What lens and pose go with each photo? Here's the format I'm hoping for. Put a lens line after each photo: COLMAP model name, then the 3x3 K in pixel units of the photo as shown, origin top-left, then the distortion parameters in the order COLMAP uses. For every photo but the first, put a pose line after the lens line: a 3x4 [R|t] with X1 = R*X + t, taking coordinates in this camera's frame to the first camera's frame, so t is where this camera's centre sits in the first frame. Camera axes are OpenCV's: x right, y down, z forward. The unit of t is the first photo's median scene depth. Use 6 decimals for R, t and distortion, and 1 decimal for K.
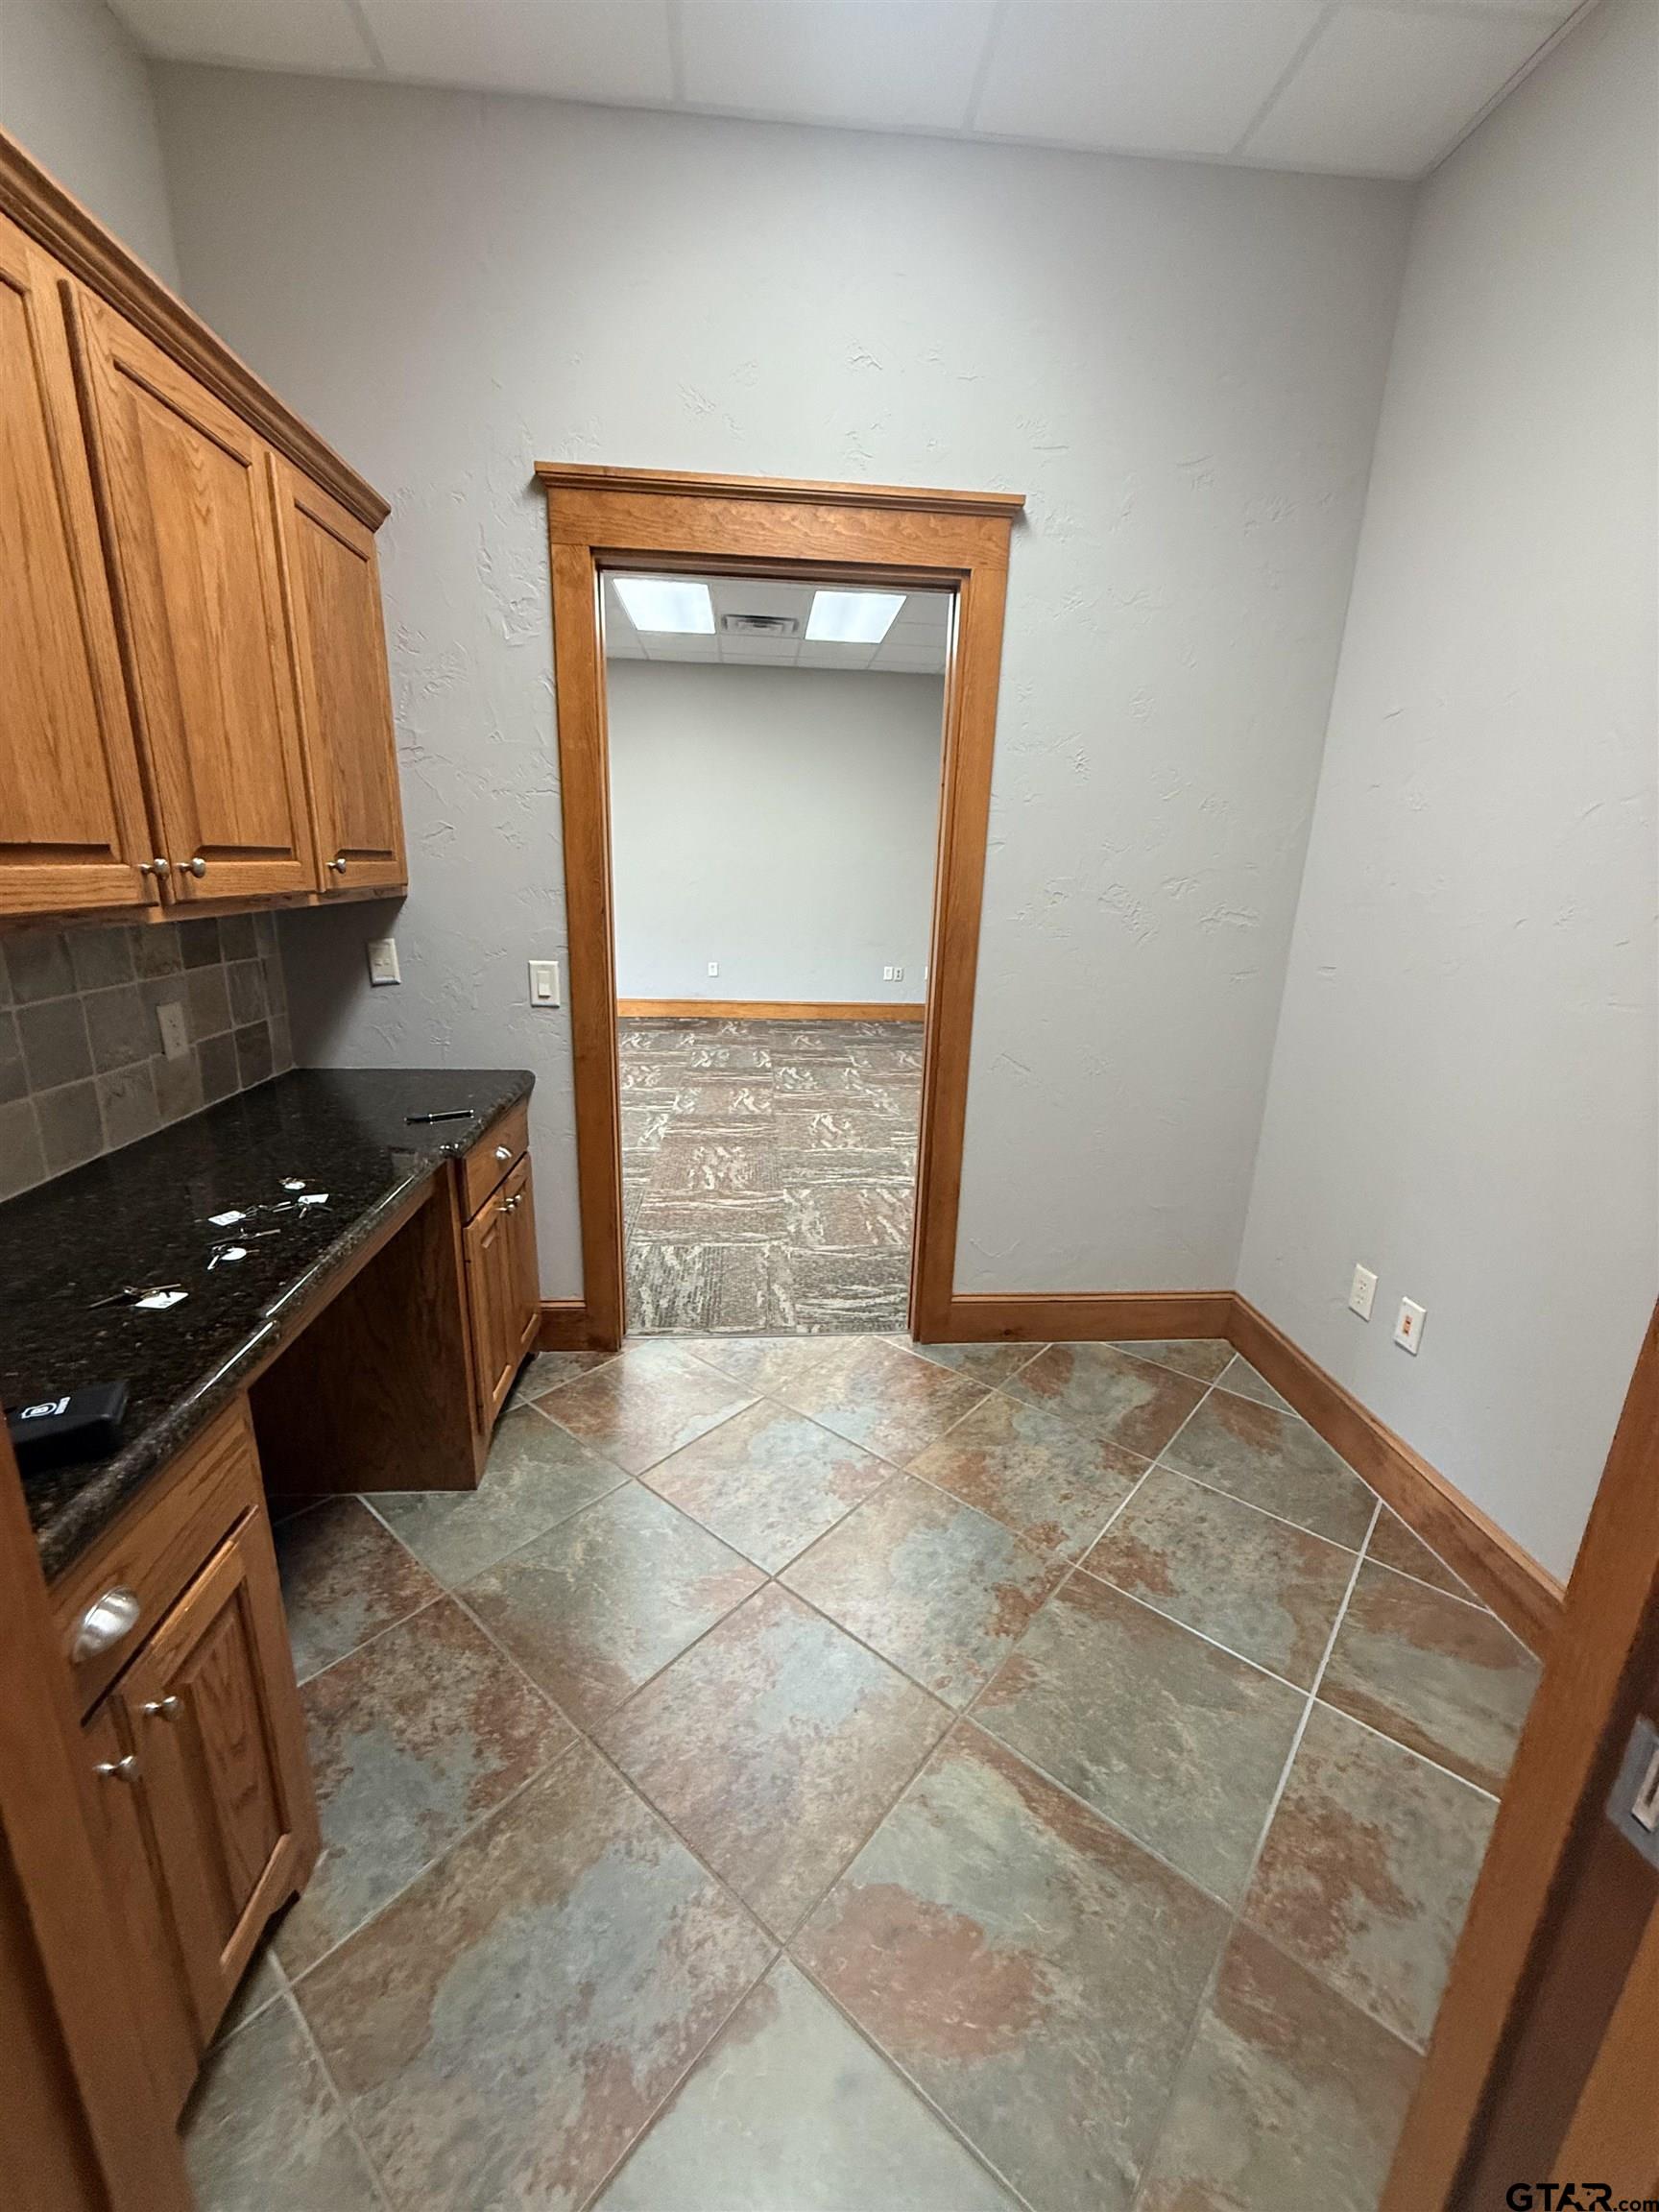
lens RADIAL K [[882.2, 0, 829.5], [0, 882.2, 1106.0], [0, 0, 1]] dist [0.000294, -0.000018]
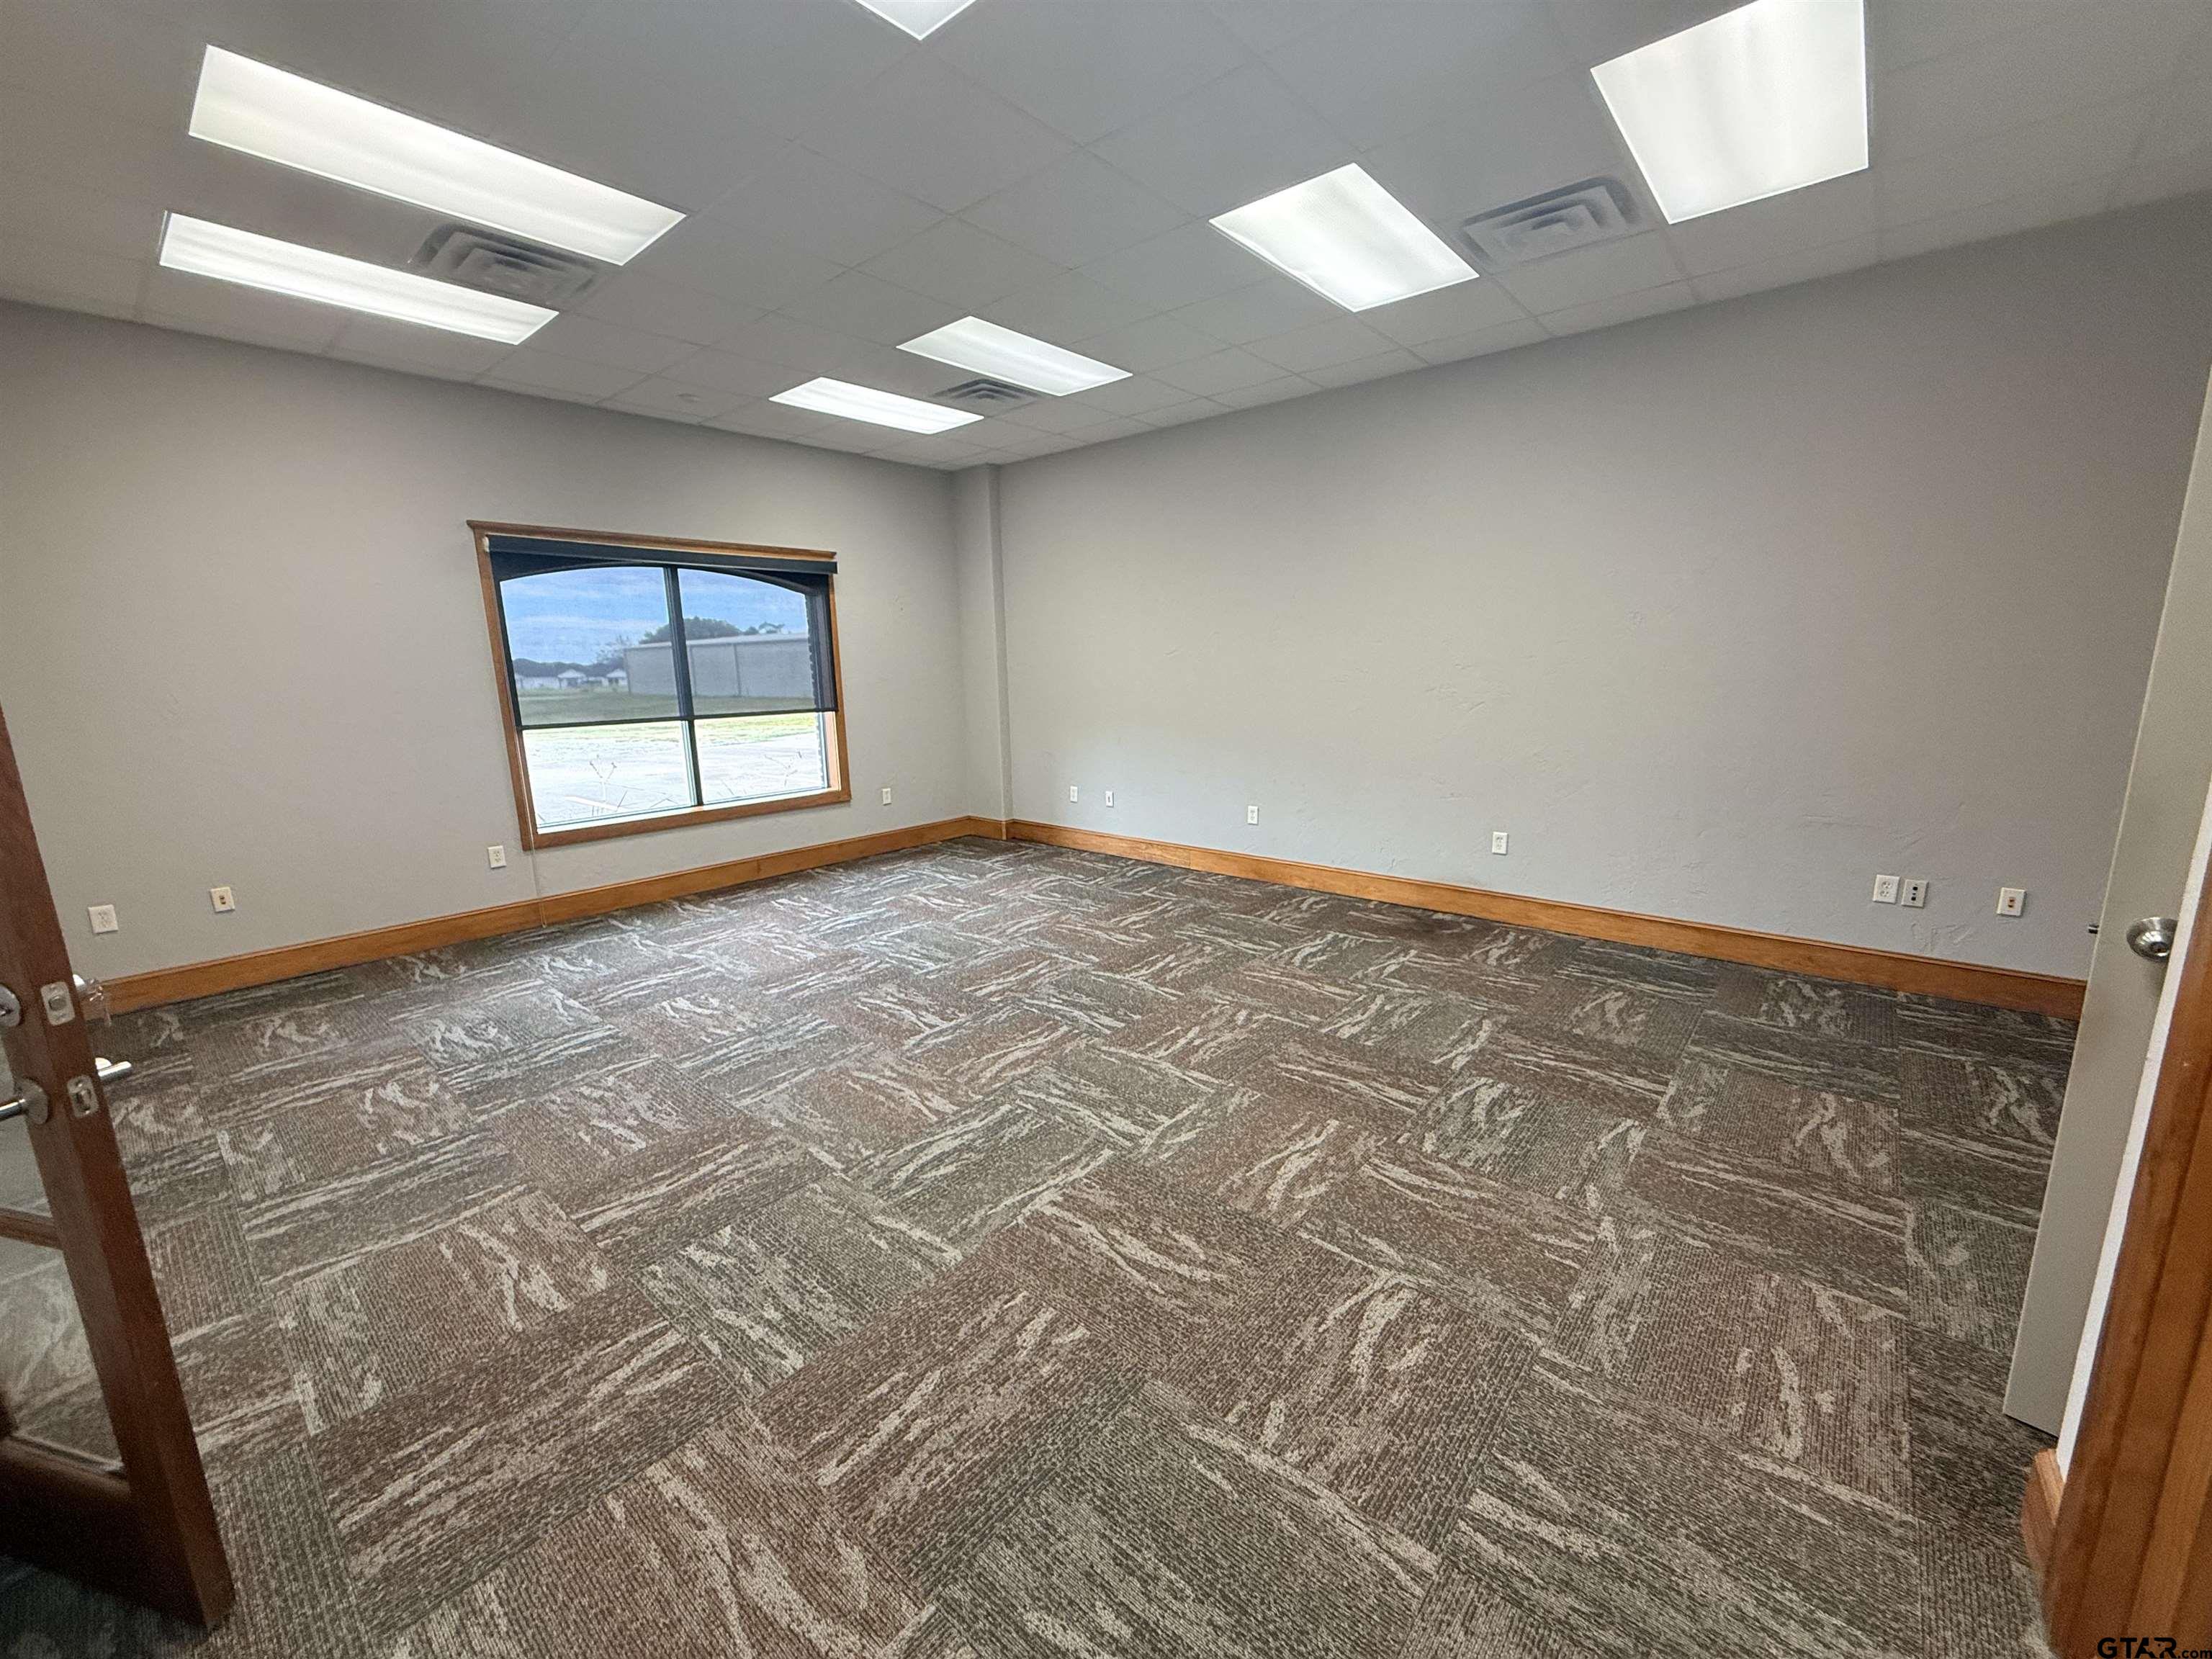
lens RADIAL K [[882.2, 0, 1101.4], [0, 882.2, 837.3], [0, 0, 1]] dist [0.000294, -0.000018]
pose [[0.696153, 0.101567, -0.710672, 0.178679], [-0.154759, 0.987897, -0.010409, -0.179782], [0.701014, 0.117229, 0.703446, 0.617053]]
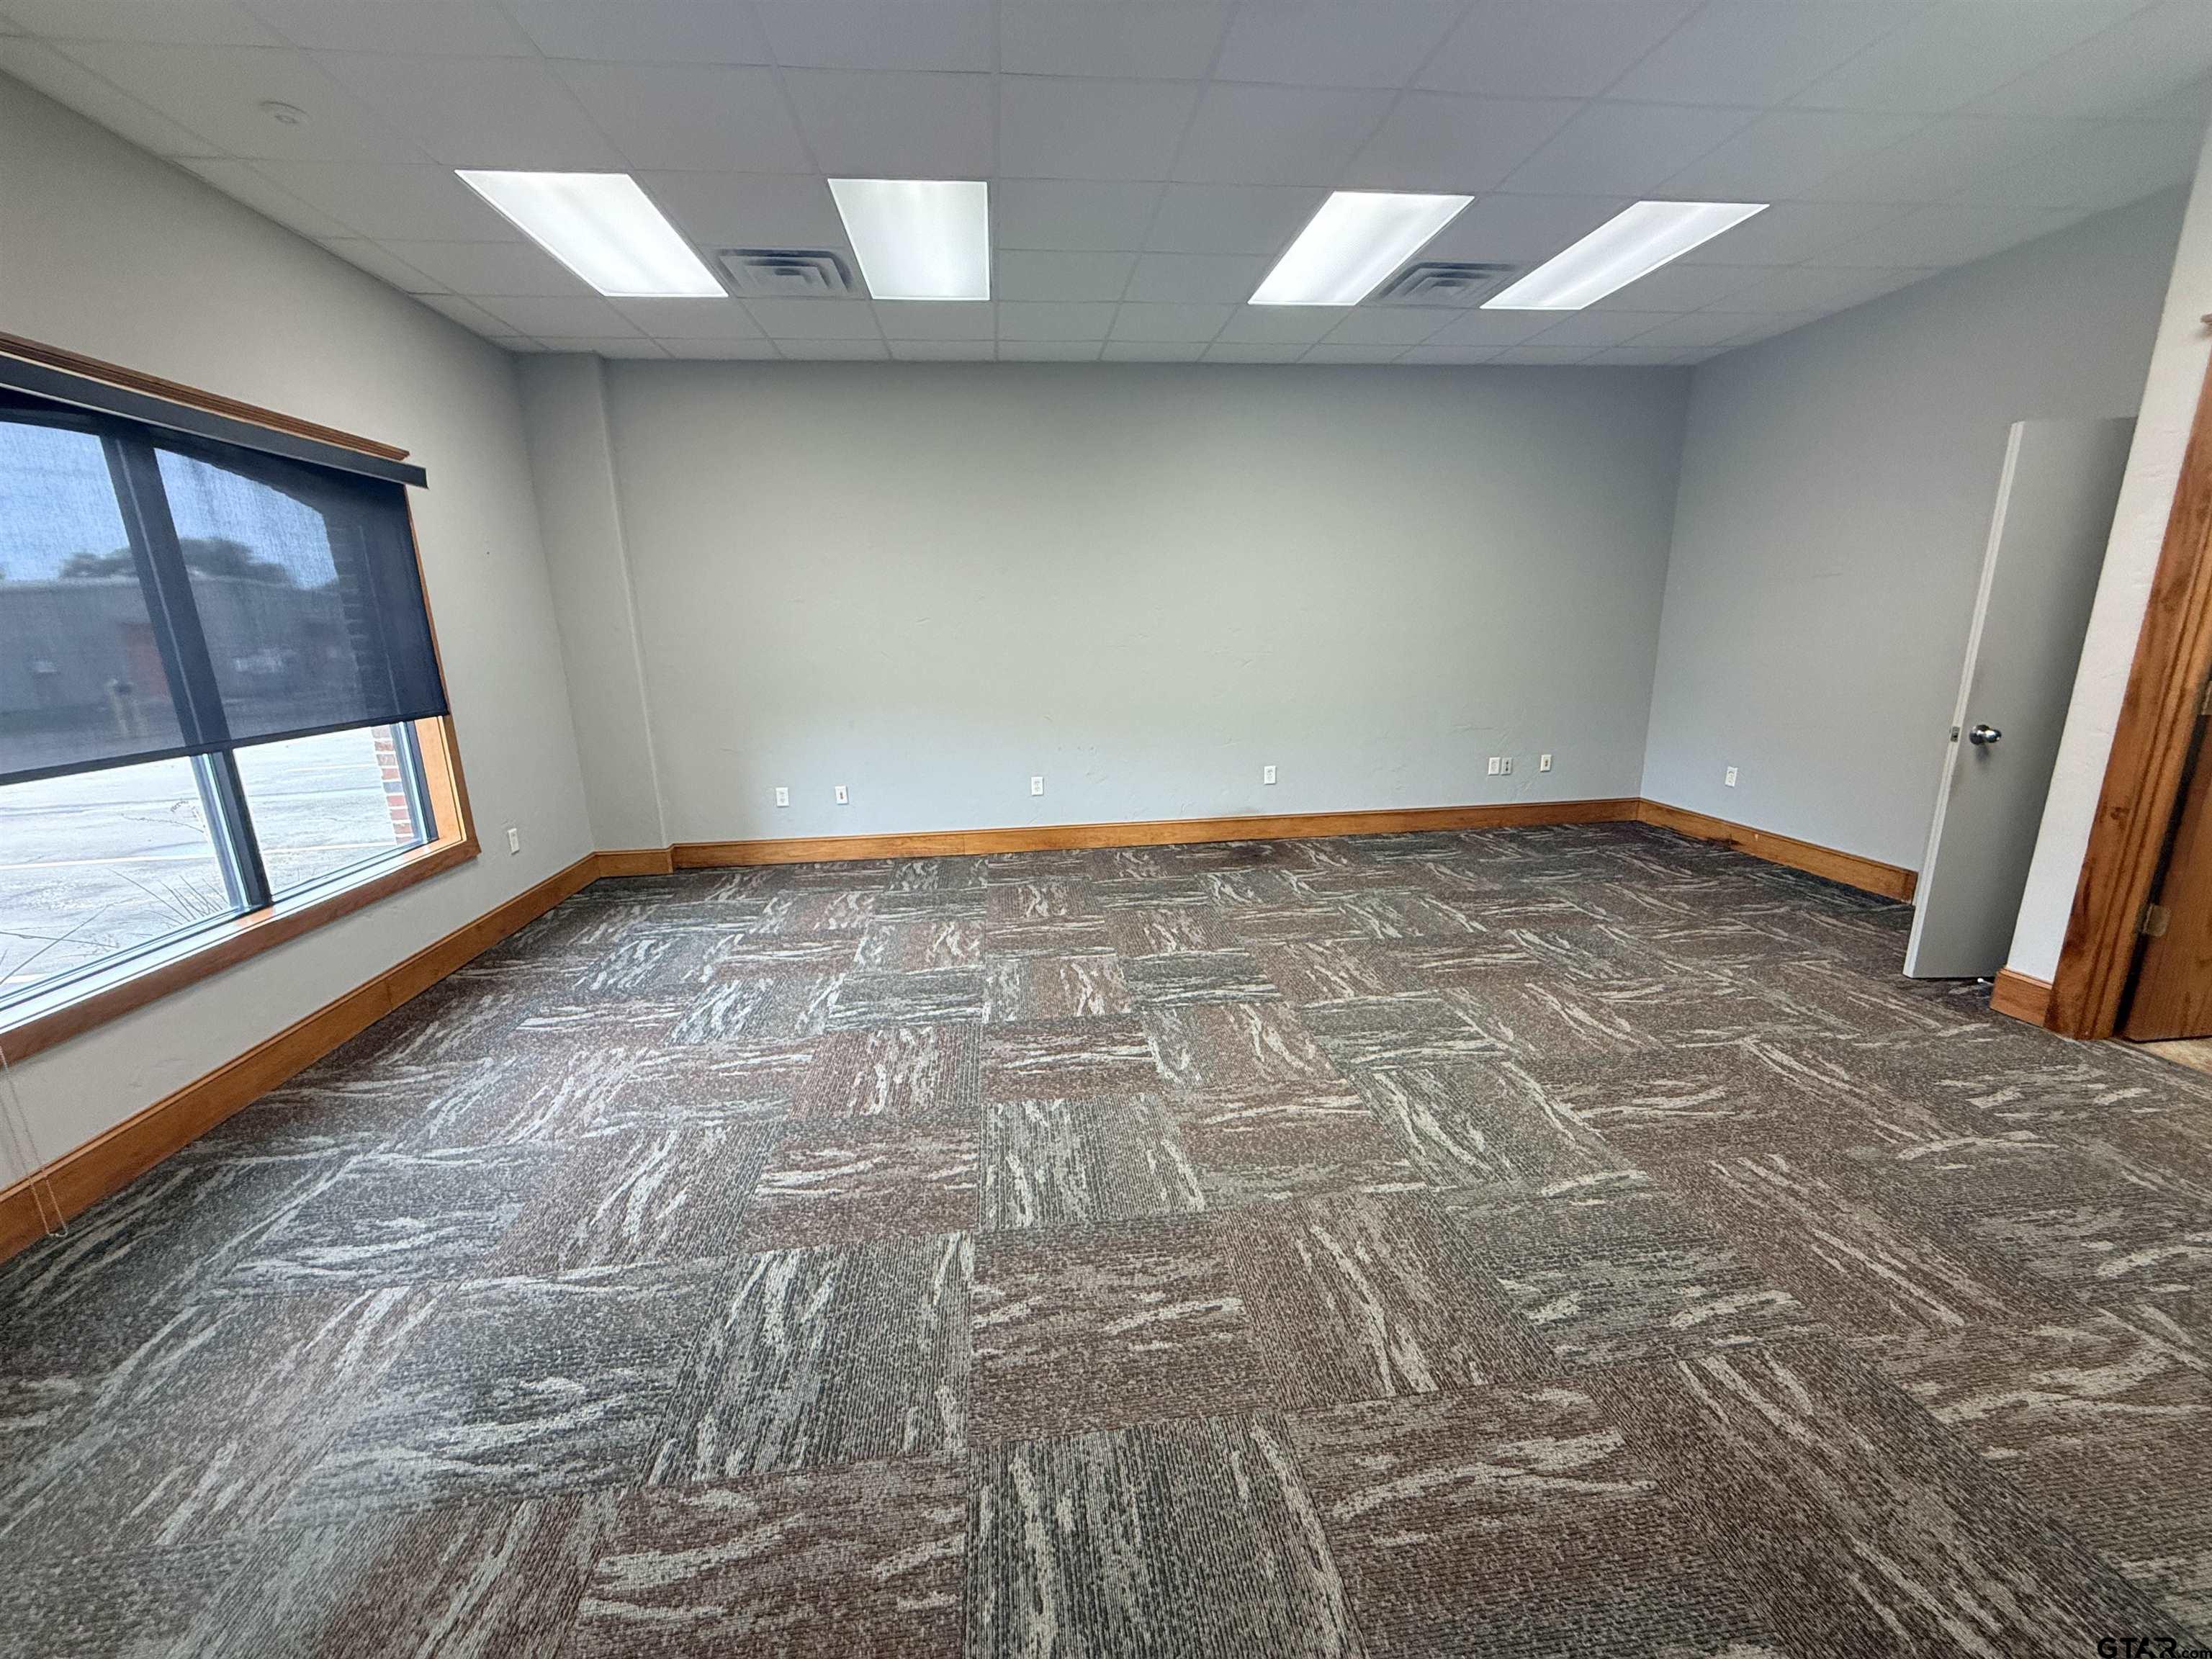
lens RADIAL K [[882.2, 0, 1101.4], [0, 882.2, 837.3], [0, 0, 1]] dist [0.000294, -0.000018]
pose [[0.998104, -0.058950, 0.017716, -0.474414], [0.059472, 0.997763, -0.030533, -0.144408], [-0.015876, 0.031529, 0.999377, 0.425435]]
